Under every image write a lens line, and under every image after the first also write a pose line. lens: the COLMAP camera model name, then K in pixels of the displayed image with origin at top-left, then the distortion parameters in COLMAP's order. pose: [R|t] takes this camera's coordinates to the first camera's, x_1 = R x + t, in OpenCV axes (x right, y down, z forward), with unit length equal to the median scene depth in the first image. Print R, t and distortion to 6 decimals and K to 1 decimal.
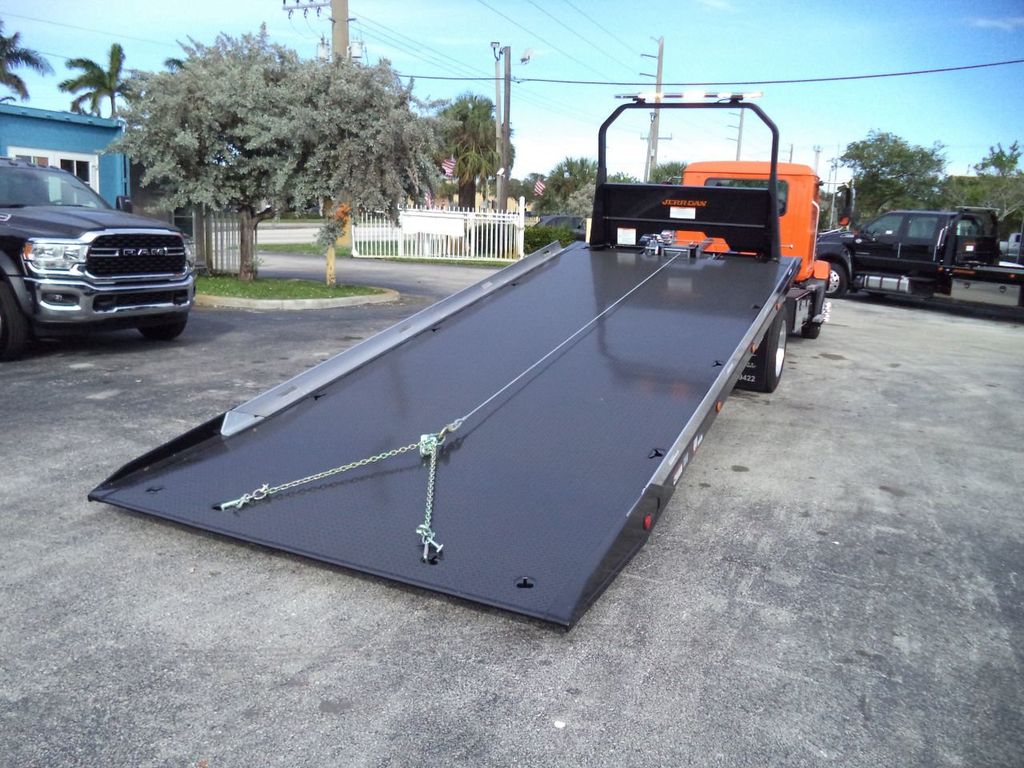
lens RADIAL K [[850.9, 0, 529.9], [0, 850.9, 382.6], [0, 0, 1]] dist [-0.024593, -0.004631]
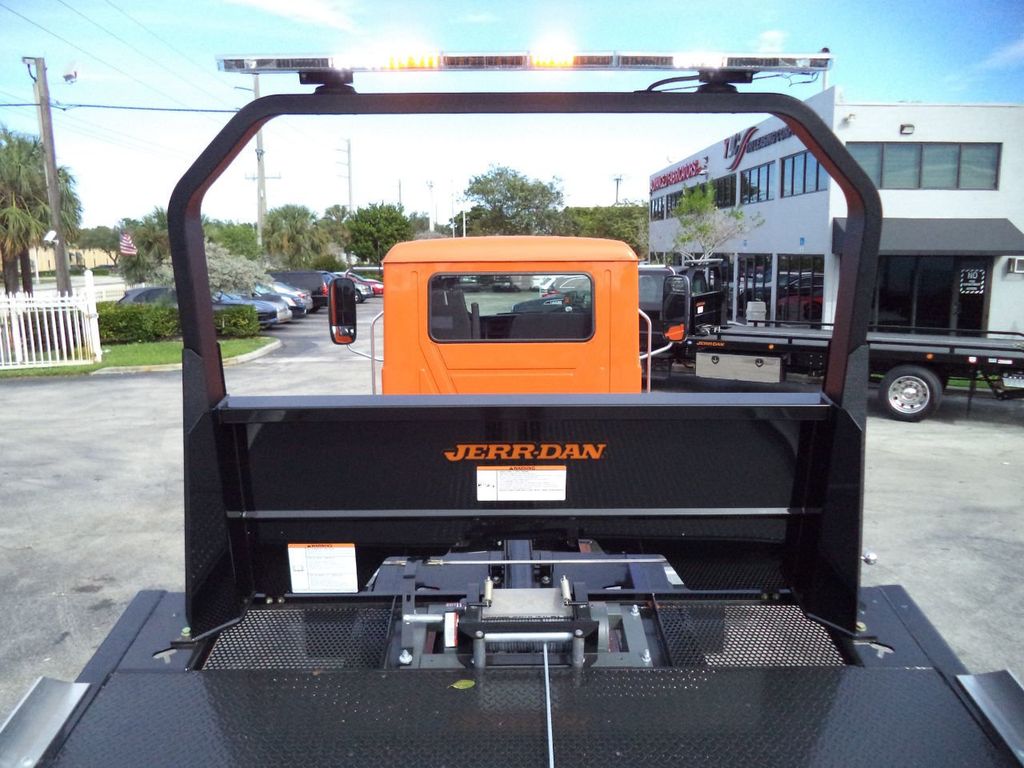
lens RADIAL K [[832.1, 0, 525.8], [0, 832.1, 379.7], [0, 0, 1]] dist [-0.027006, -0.007013]
pose [[0.901676, -0.120782, 0.415202, 0.045668], [0.136263, 0.990643, -0.007738, -0.151764], [-0.410382, 0.063553, 0.909696, 0.486597]]
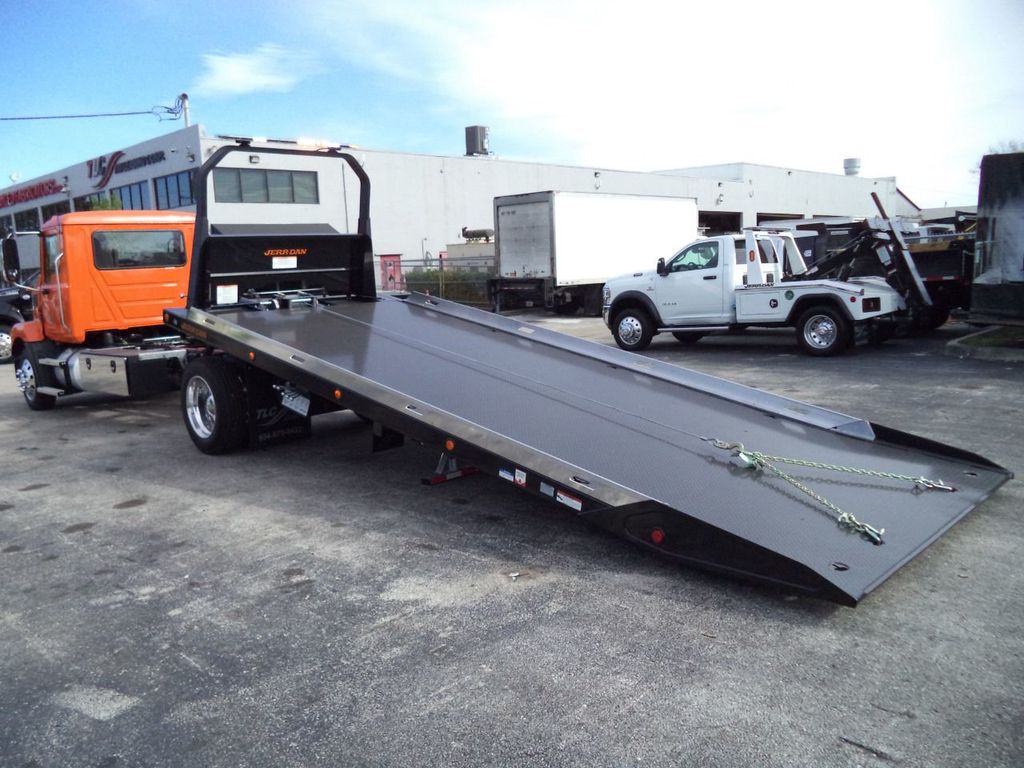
lens RADIAL K [[830.6, 0, 525.3], [0, 830.6, 378.9], [0, 0, 1]] dist [-0.038765, 0.003712]
pose [[0.330949, -0.201570, 0.921869, -0.401436], [0.250870, 0.960558, 0.119968, -0.077123], [-0.909691, 0.191565, 0.368464, 0.285860]]
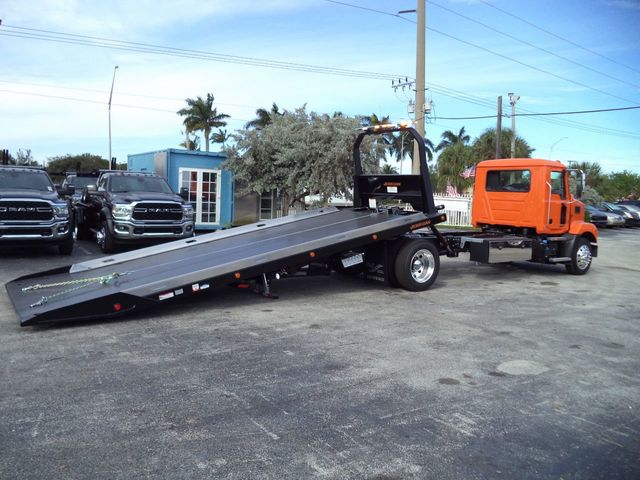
lens RADIAL K [[525.1, 0, 326.7], [0, 525.1, 255.3], [0, 0, 1]] dist [-0.032956, 0.008792]
pose [[0.867147, 0.041529, -0.496318, 0.400308], [-0.088254, 0.993560, -0.071060, 0.018080], [0.490170, 0.105421, 0.865228, -0.003787]]
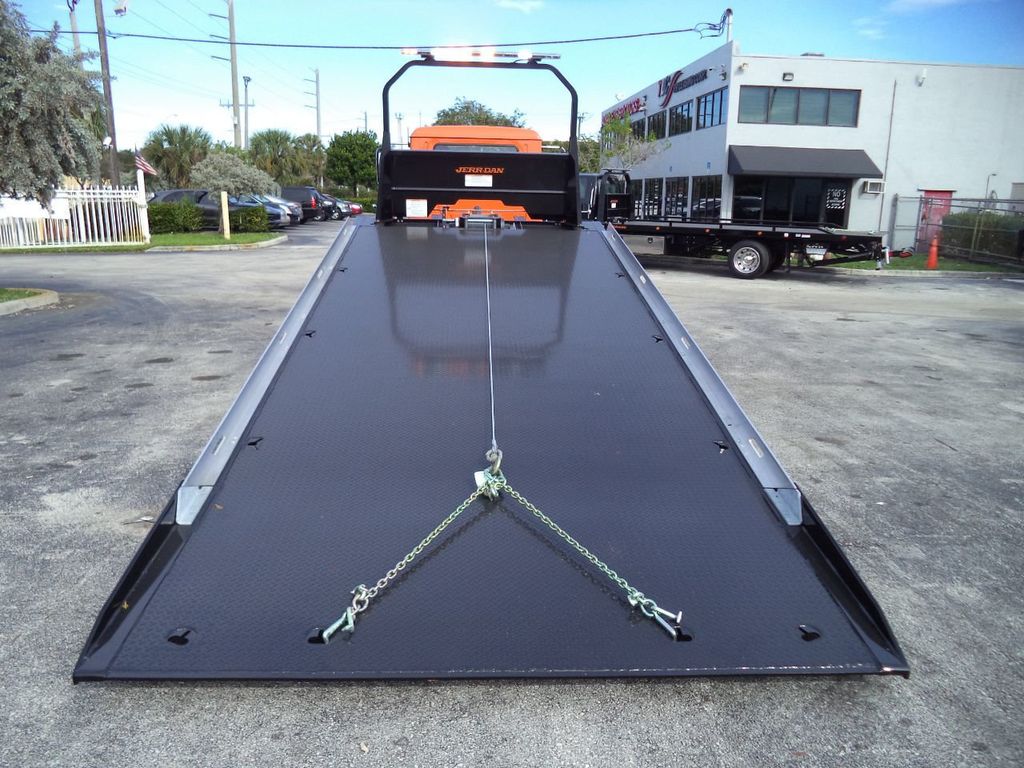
lens RADIAL K [[842.4, 0, 528.7], [0, 842.4, 382.2], [0, 0, 1]] dist [-0.029425, -0.001848]
pose [[0.883247, -0.134612, 0.449172, -0.142065], [0.117612, 0.990885, 0.065686, -0.022443], [-0.453919, -0.005189, 0.891028, 0.097375]]
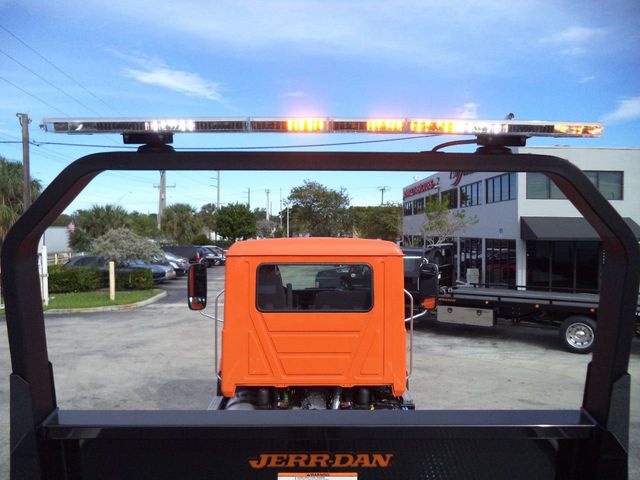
lens RADIAL K [[519.1, 0, 328.3], [0, 519.1, 236.8], [0, 0, 1]] dist [-0.038765, 0.003712]
pose [[0.900050, -0.052877, 0.432566, 0.068863], [0.129102, 0.980407, -0.148780, -0.172054], [-0.416224, 0.189755, 0.889242, 0.529385]]
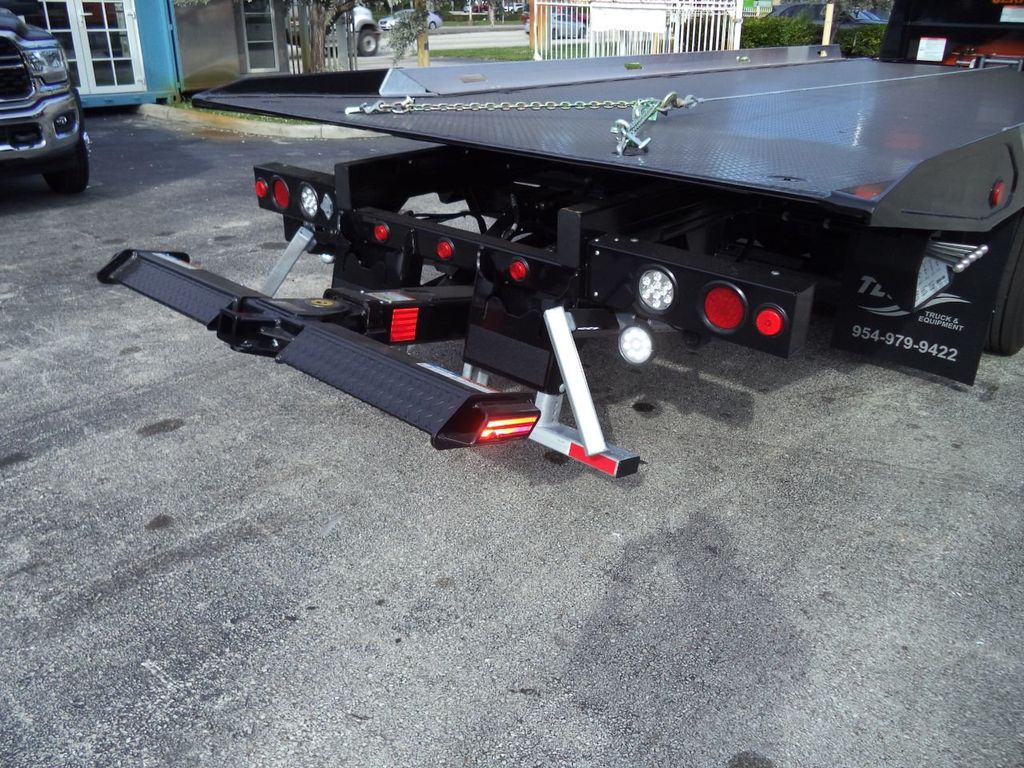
lens RADIAL K [[849.4, 0, 514.2], [0, 849.4, 382.7], [0, 0, 1]] dist [-0.022924, -0.005768]
pose [[0.952353, 0.089320, -0.291628, 0.099620], [-0.024815, 0.975679, 0.217793, -0.041068], [0.303988, -0.200179, 0.931407, 0.299901]]
